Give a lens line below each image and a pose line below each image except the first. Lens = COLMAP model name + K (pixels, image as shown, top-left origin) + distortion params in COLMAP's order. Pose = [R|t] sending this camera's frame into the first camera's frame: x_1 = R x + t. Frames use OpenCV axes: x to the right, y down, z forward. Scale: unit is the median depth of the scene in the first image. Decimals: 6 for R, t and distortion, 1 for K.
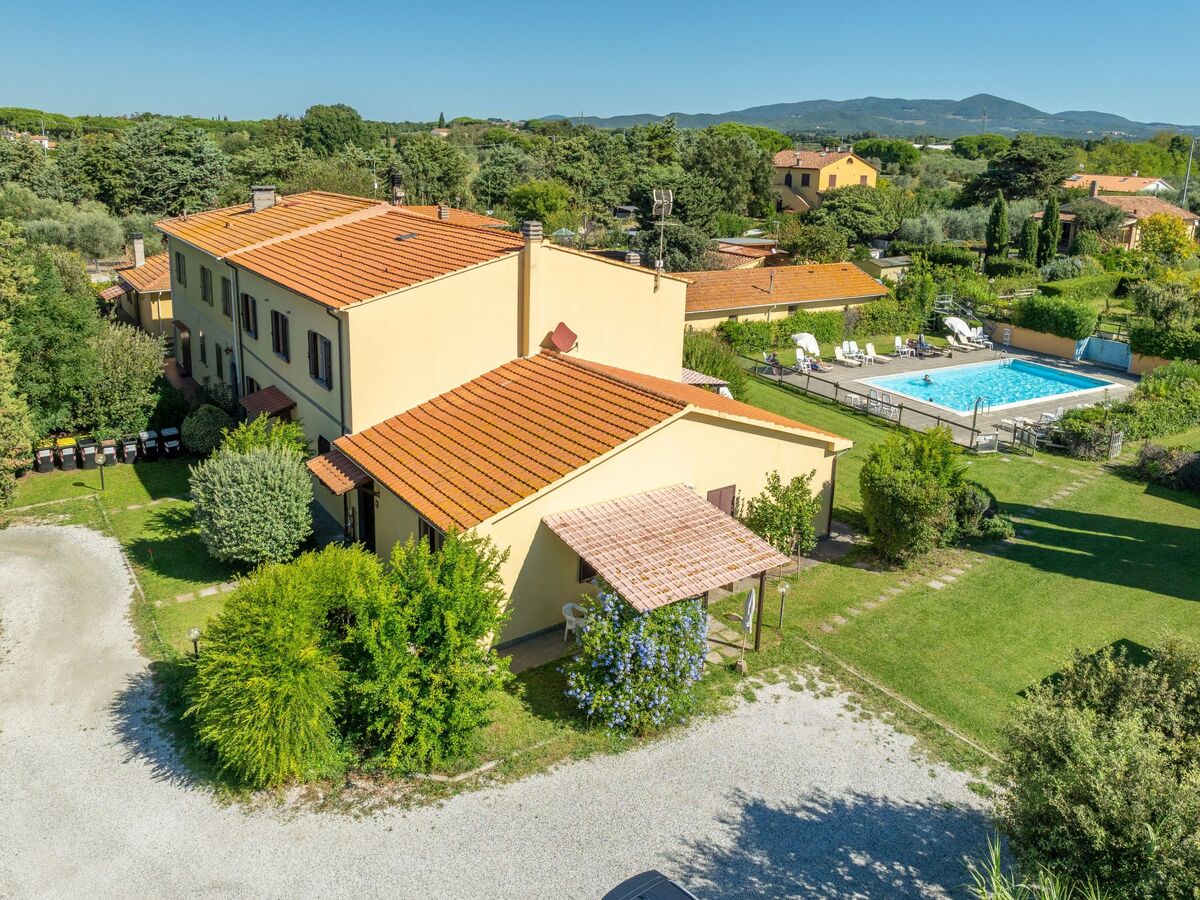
lens RADIAL K [[864.2, 0, 600.0], [0, 864.2, 450.0], [0, 0, 1]] dist [-0.027392, -0.007192]
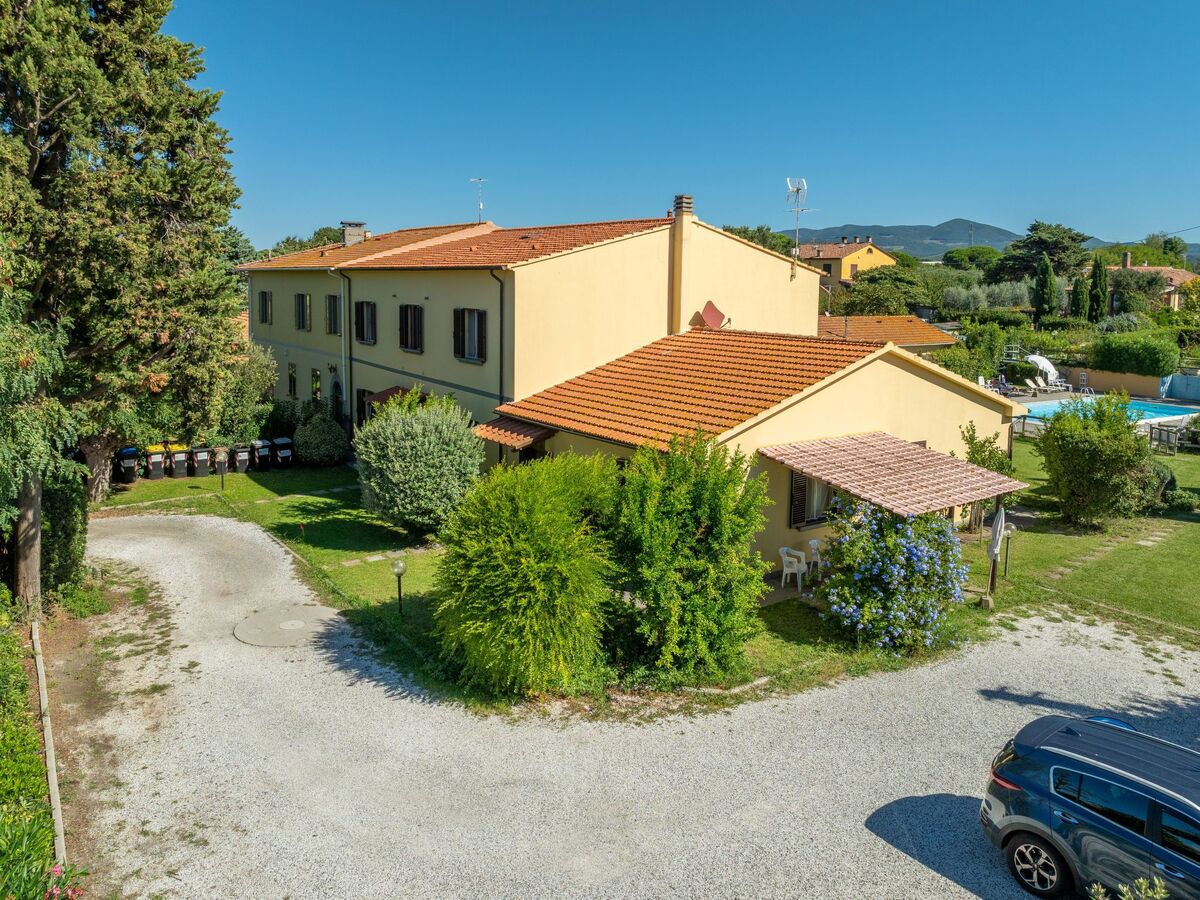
lens RADIAL K [[882.9, 0, 600.0], [0, 882.9, 450.0], [0, 0, 1]] dist [-0.023498, -0.010041]
pose [[0.999702, -0.024351, -0.001474, -0.195776], [0.023935, 0.990715, -0.133830, 0.168912], [0.004720, 0.133755, 0.991003, 0.047682]]
